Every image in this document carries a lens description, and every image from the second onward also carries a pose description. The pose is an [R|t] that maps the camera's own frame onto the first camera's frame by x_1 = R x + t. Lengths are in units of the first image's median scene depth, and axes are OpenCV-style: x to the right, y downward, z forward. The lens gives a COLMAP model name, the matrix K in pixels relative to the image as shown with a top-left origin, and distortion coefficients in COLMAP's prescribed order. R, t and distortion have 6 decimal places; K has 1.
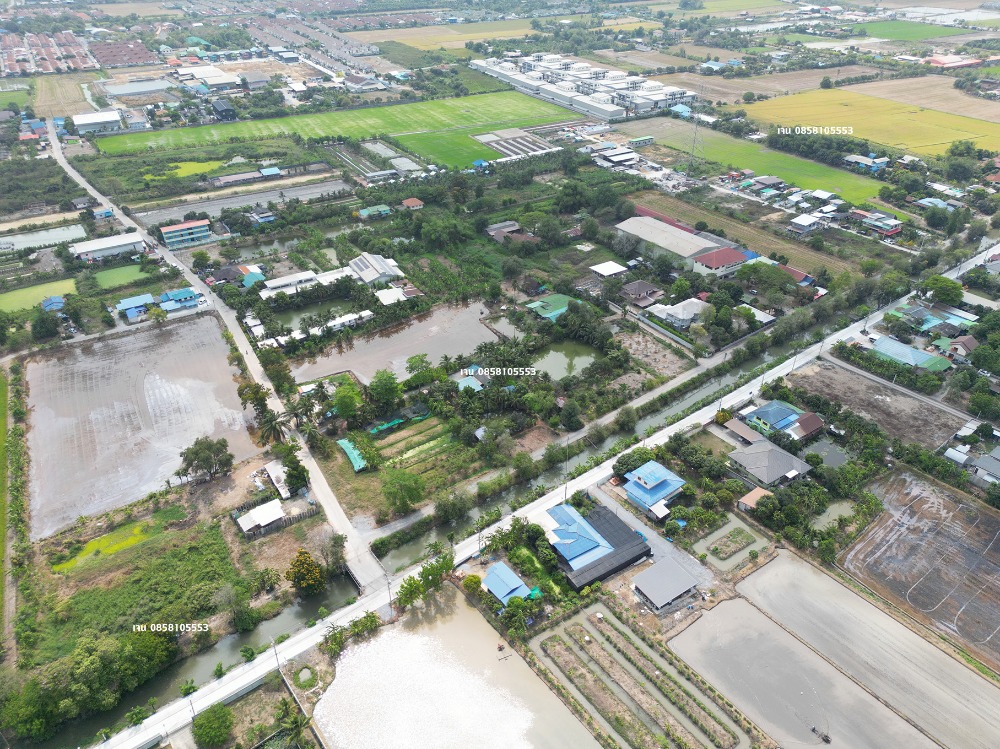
lens RADIAL K [[700.7, 0, 500.0], [0, 700.7, 377.8], [0, 0, 1]] dist [0.077246, -0.077183]
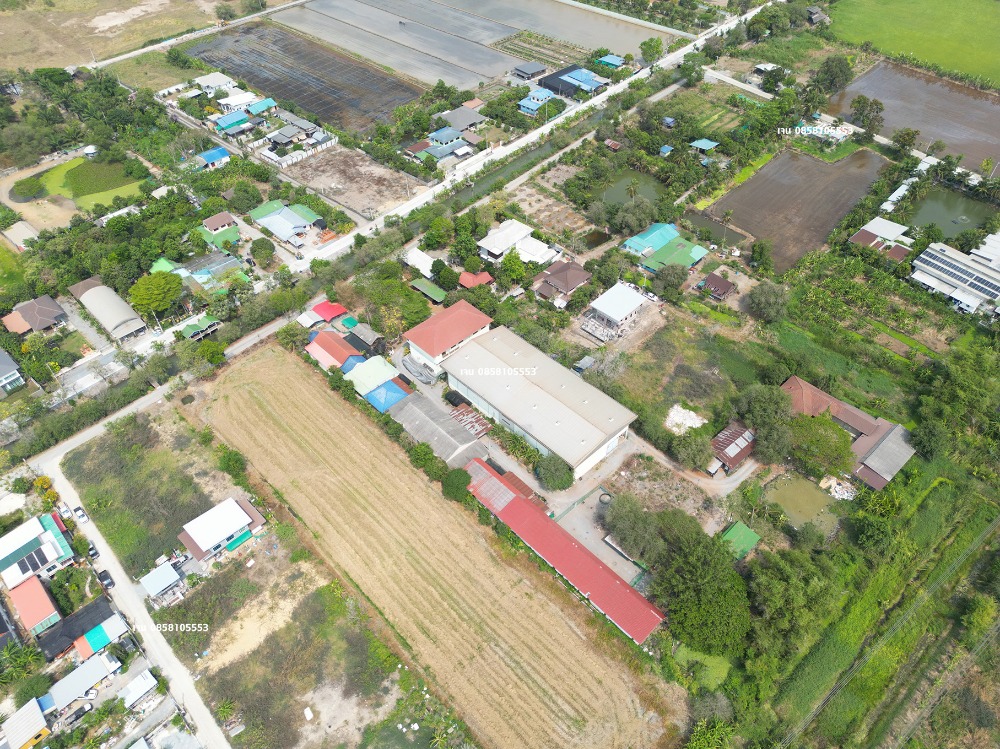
lens RADIAL K [[700.7, 0, 500.0], [0, 700.7, 377.8], [0, 0, 1]] dist [0.077246, -0.077183]
pose [[-0.985950, 0.132338, -0.101926, 0.255260], [-0.075431, 0.191697, 0.978551, -0.581241], [0.149038, 0.972491, -0.179021, 0.882416]]
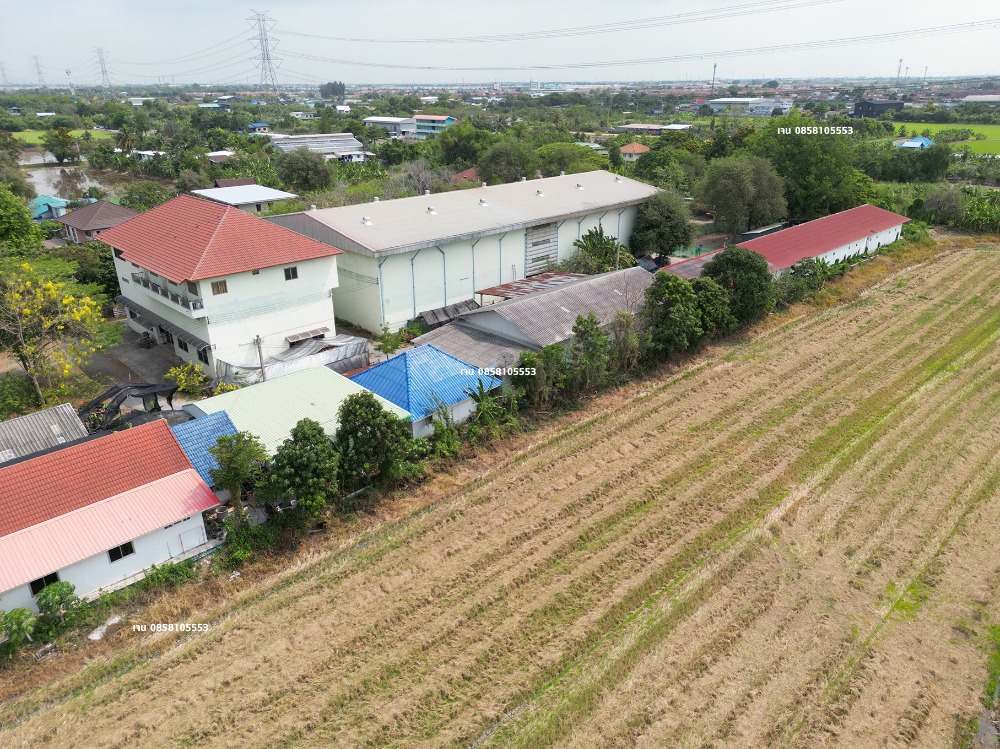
lens RADIAL K [[700.7, 0, 500.0], [0, 700.7, 377.8], [0, 0, 1]] dist [0.077246, -0.077183]
pose [[0.177946, 0.382782, -0.906539, 0.395602], [-0.534656, 0.811011, 0.237497, -0.175284], [0.826123, 0.442425, 0.348972, 0.771945]]
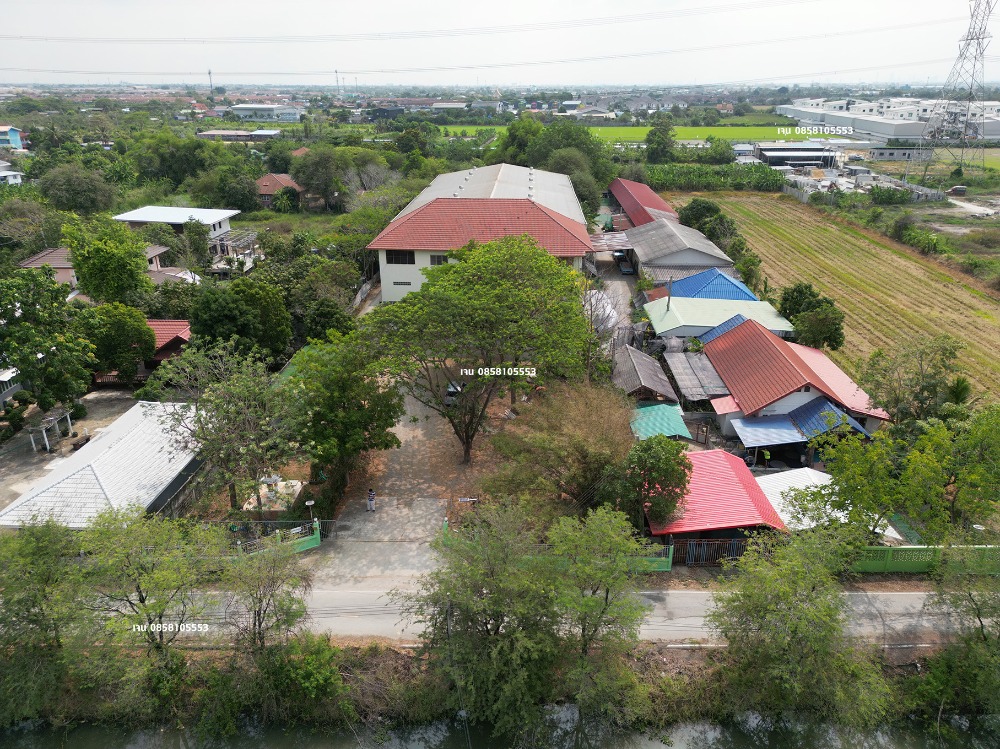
lens RADIAL K [[700.7, 0, 500.0], [0, 700.7, 377.8], [0, 0, 1]] dist [0.077246, -0.077183]
pose [[0.796584, 0.235361, -0.556830, 0.346276], [-0.334926, 0.938635, -0.082392, -0.083493], [0.503268, 0.252129, 0.826530, 0.627388]]
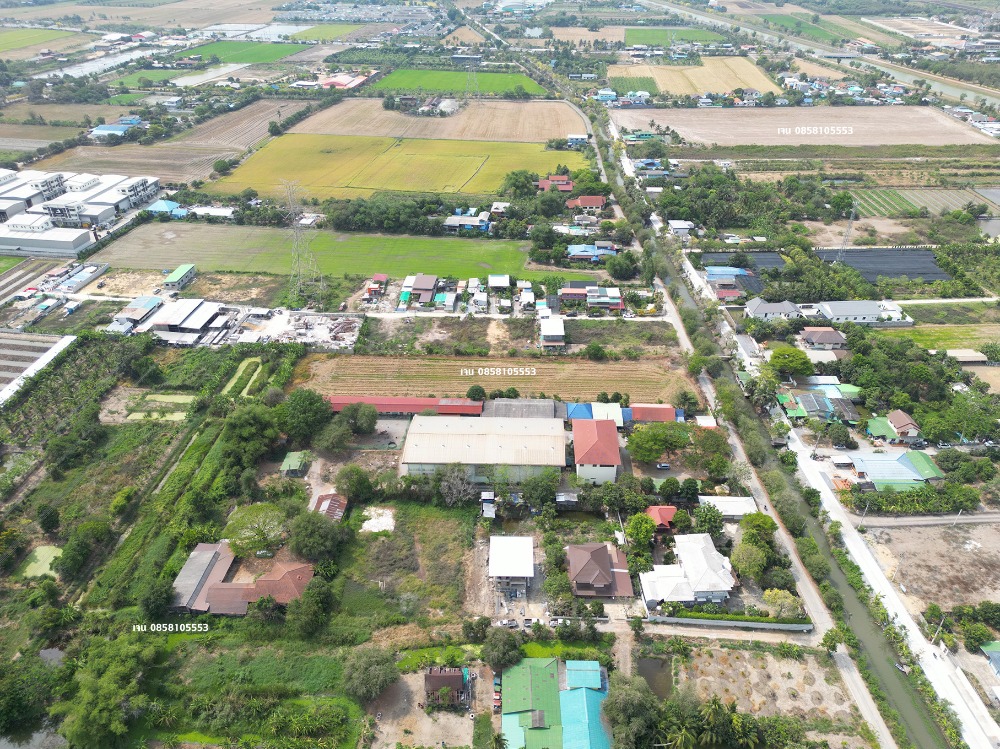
lens RADIAL K [[700.7, 0, 500.0], [0, 700.7, 377.8], [0, 0, 1]] dist [0.077246, -0.077183]
pose [[0.593992, -0.431262, 0.679107, -0.127836], [0.439371, 0.881054, 0.175205, -0.288784], [-0.673890, 0.194309, 0.712823, 0.438510]]
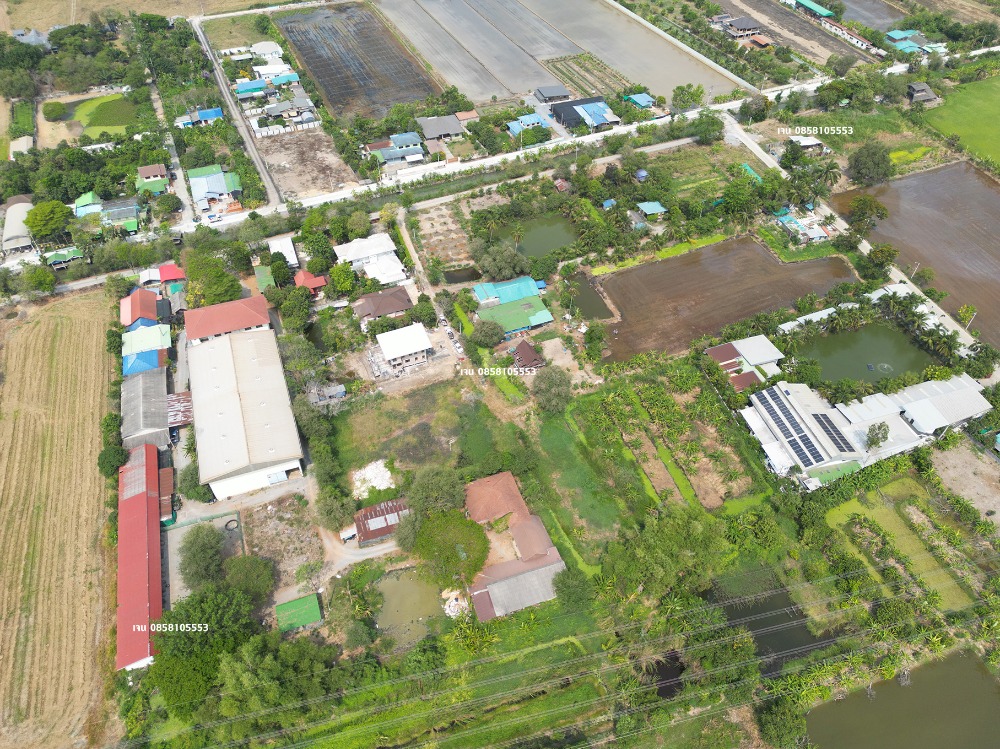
lens RADIAL K [[700.7, 0, 500.0], [0, 700.7, 377.8], [0, 0, 1]] dist [0.077246, -0.077183]
pose [[-0.969812, -0.166814, 0.177872, -0.032864], [0.143354, 0.200067, 0.969238, -0.556898], [-0.197269, 0.965477, -0.170114, 0.845727]]
